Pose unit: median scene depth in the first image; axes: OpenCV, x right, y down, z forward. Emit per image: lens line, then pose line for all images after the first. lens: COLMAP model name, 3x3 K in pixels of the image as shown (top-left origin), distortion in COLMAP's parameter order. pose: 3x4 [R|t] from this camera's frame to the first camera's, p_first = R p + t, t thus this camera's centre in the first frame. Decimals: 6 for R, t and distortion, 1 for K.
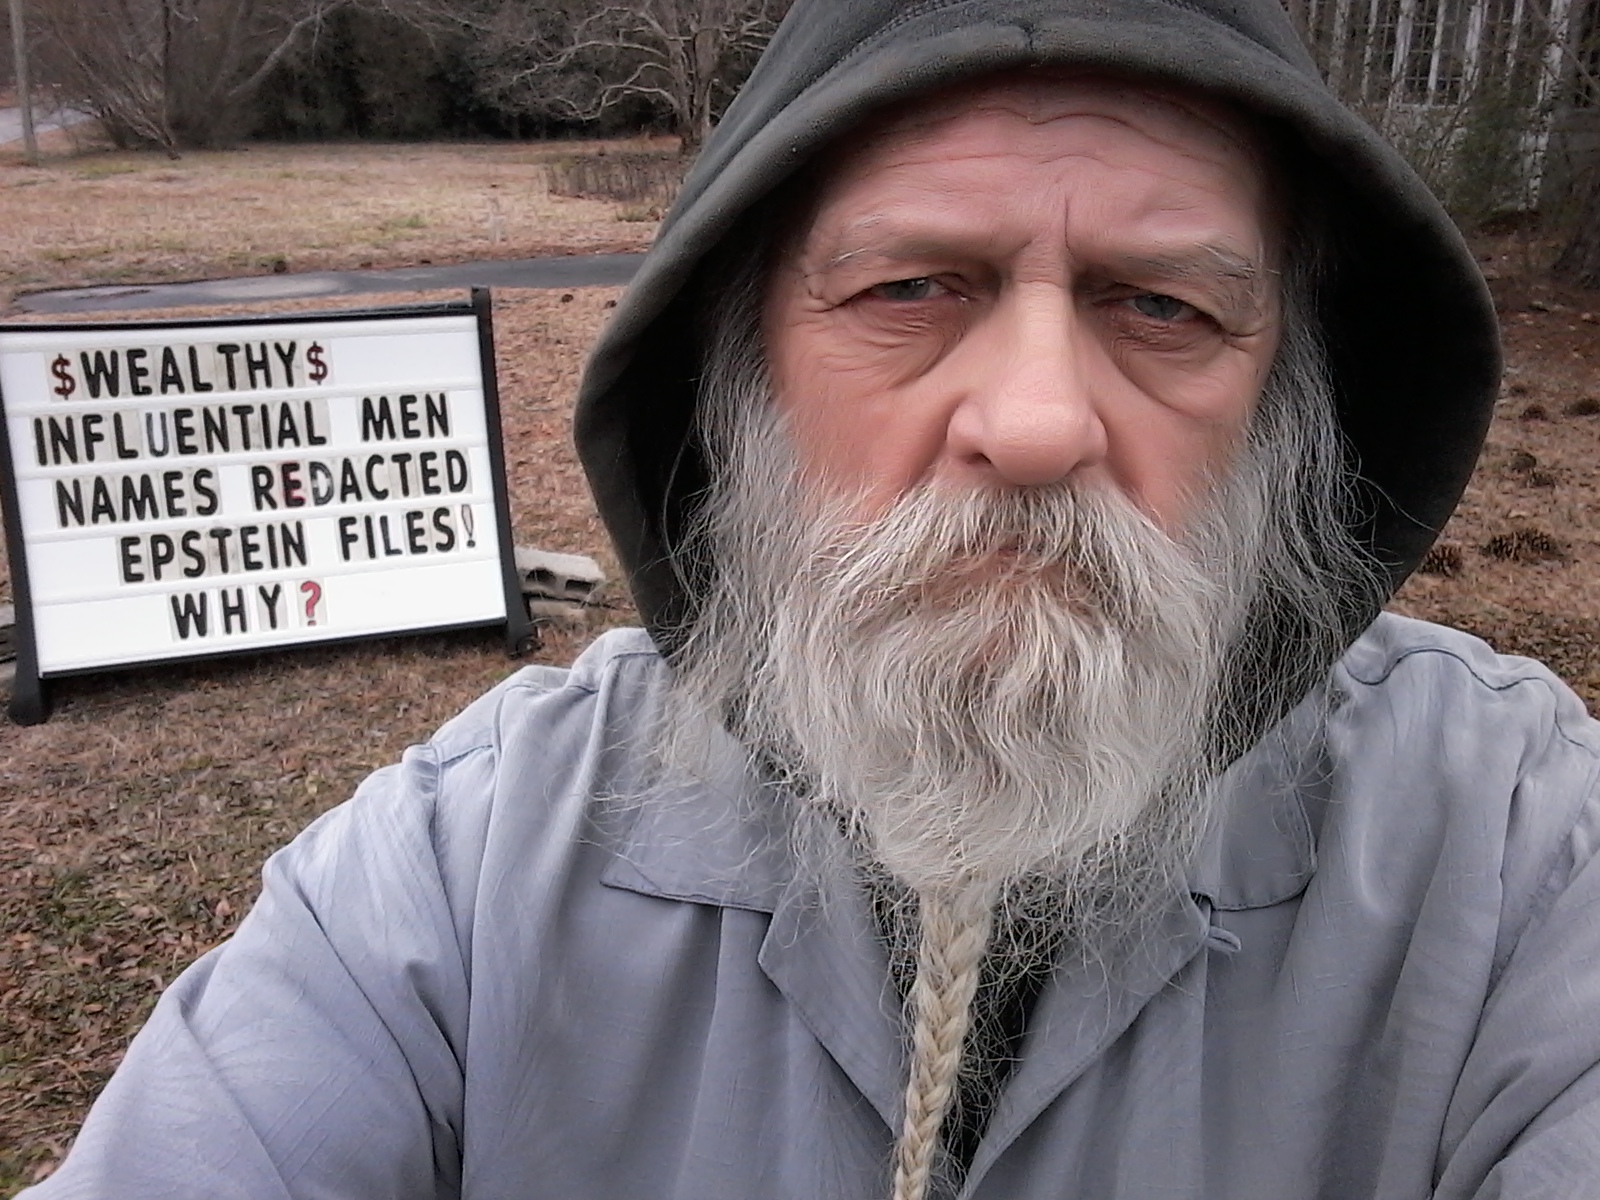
lens RADIAL K [[1395.4, 0, 800.0], [0, 1395.4, 600.0], [0, 0, 1]] dist [0.042521, -0.085984]
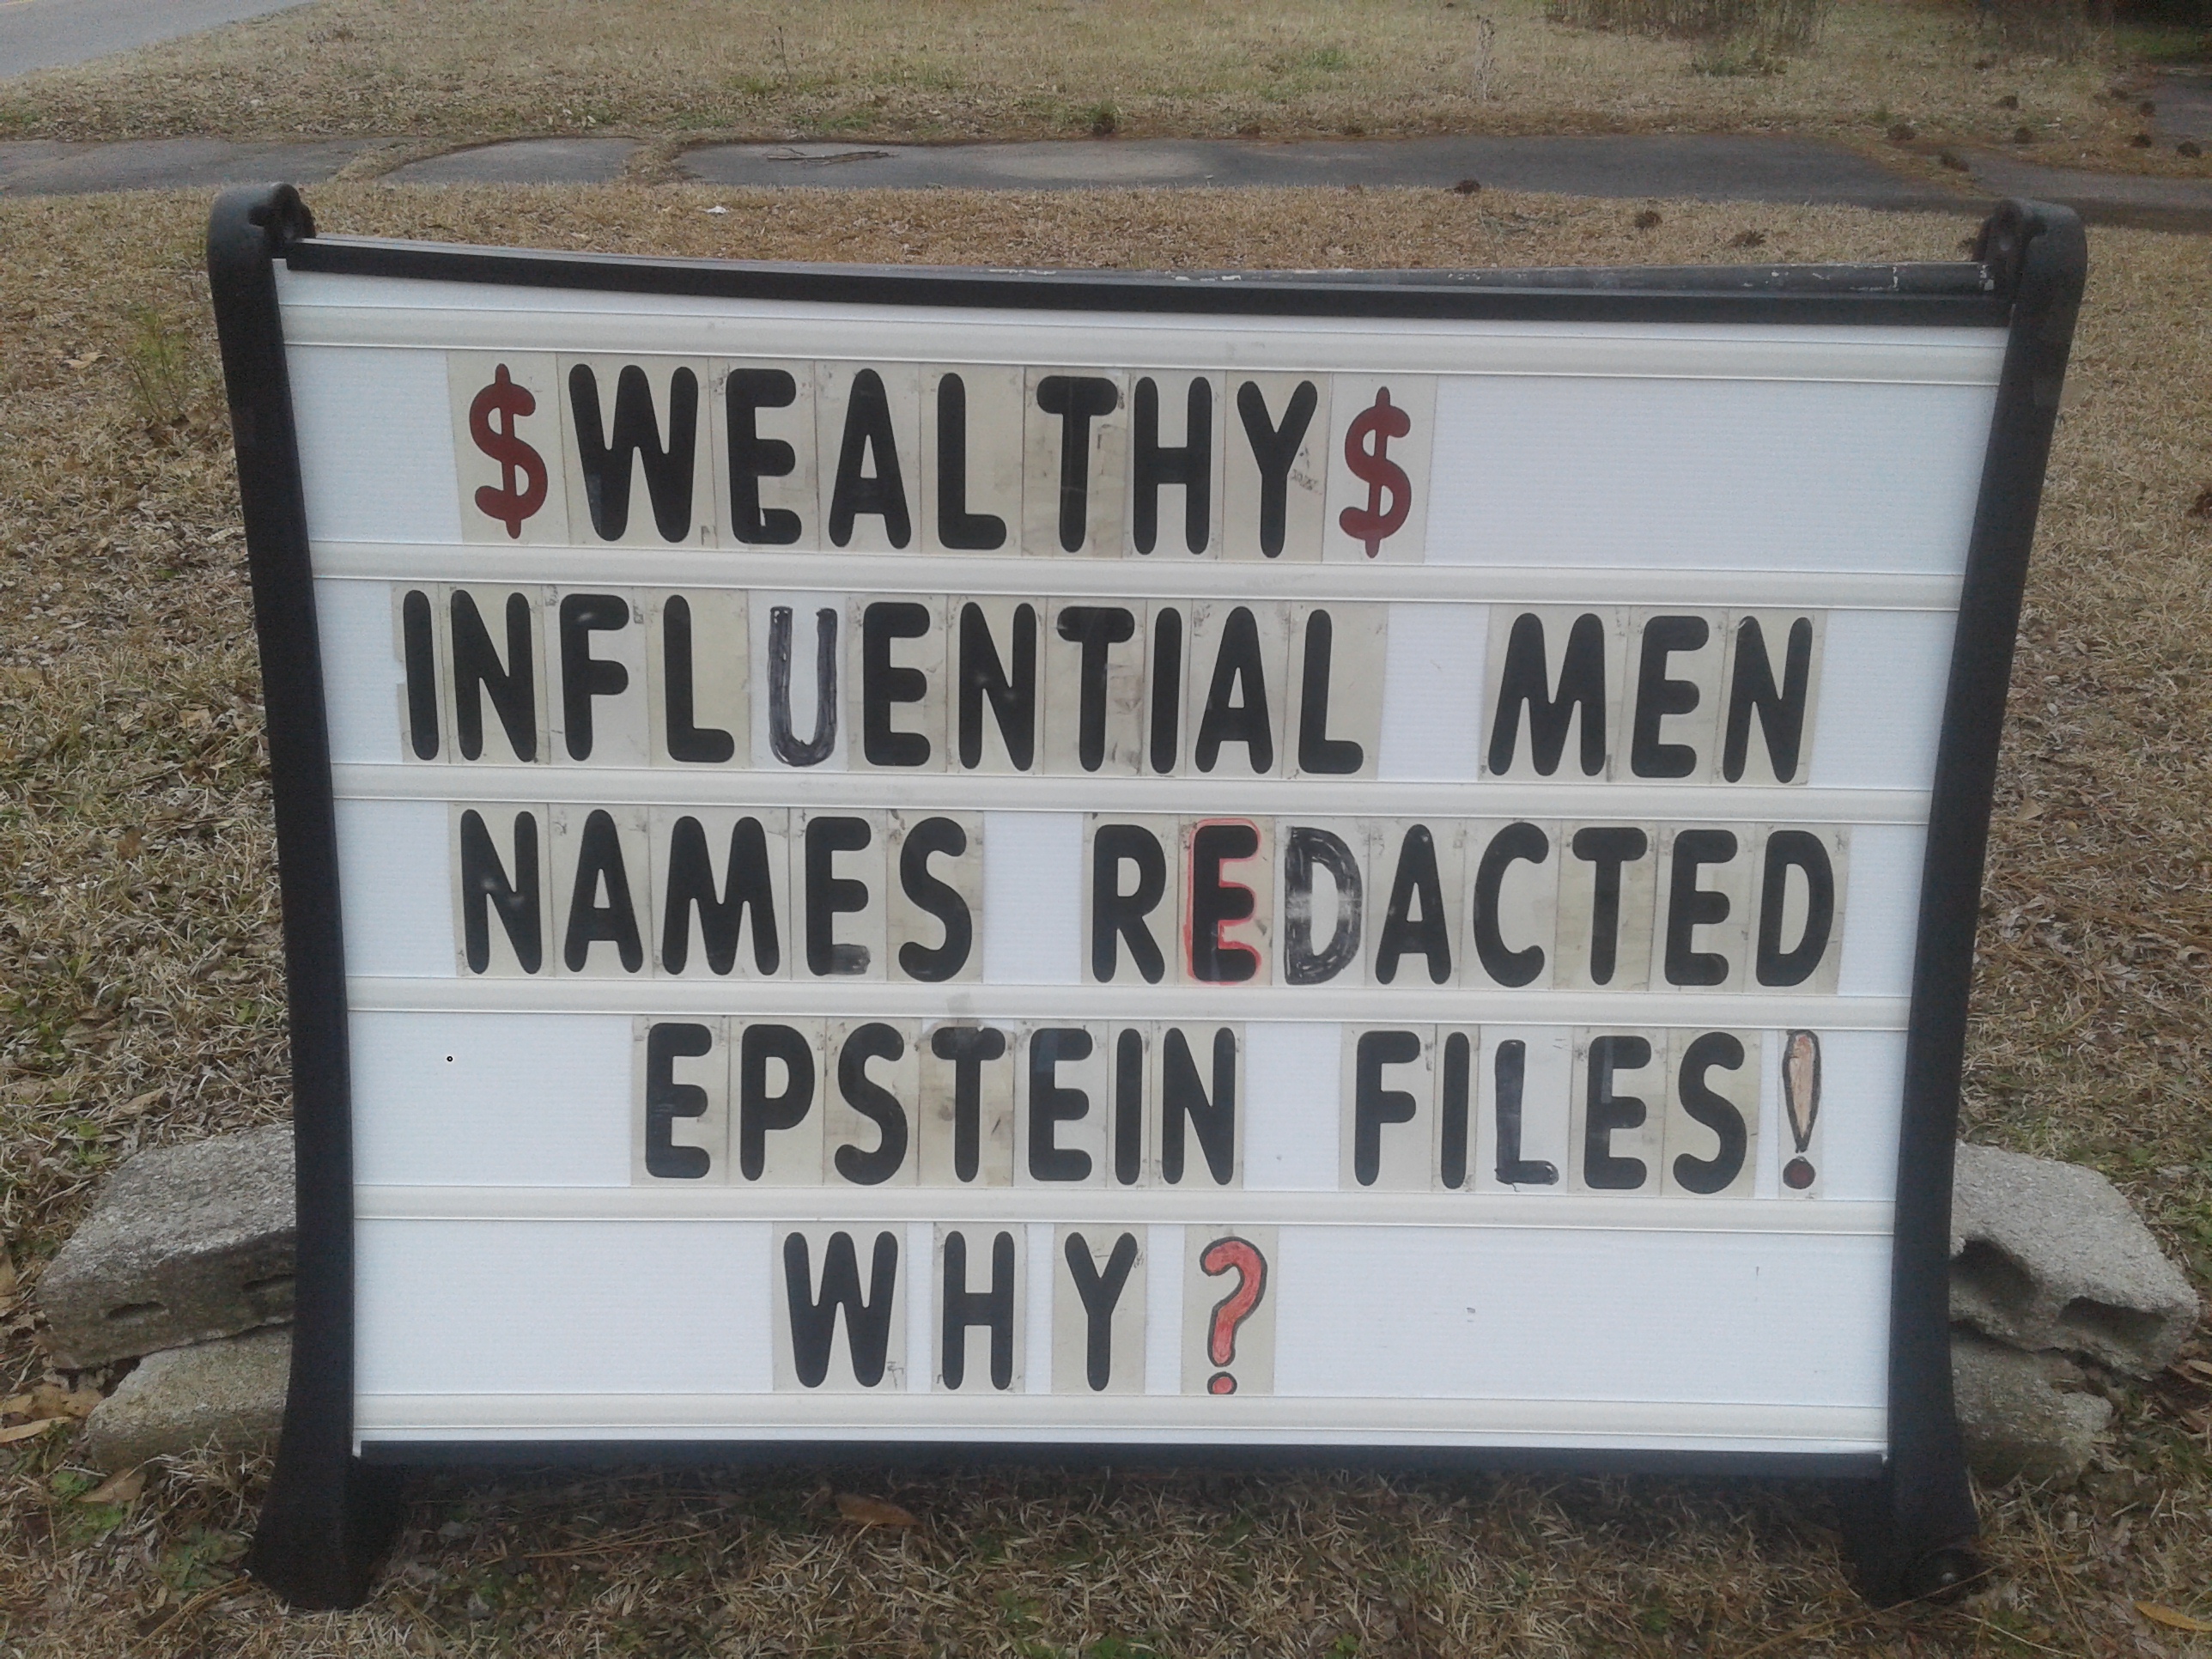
lens RADIAL K [[1735.2, 0, 1106.0], [0, 1735.2, 829.5], [0, 0, 1]] dist [0.073645, -0.118011]
pose [[0.948027, 0.167684, -0.270421, -0.294070], [-0.130443, 0.979986, 0.150375, -0.146396], [0.290224, -0.107285, 0.950926, 0.666243]]
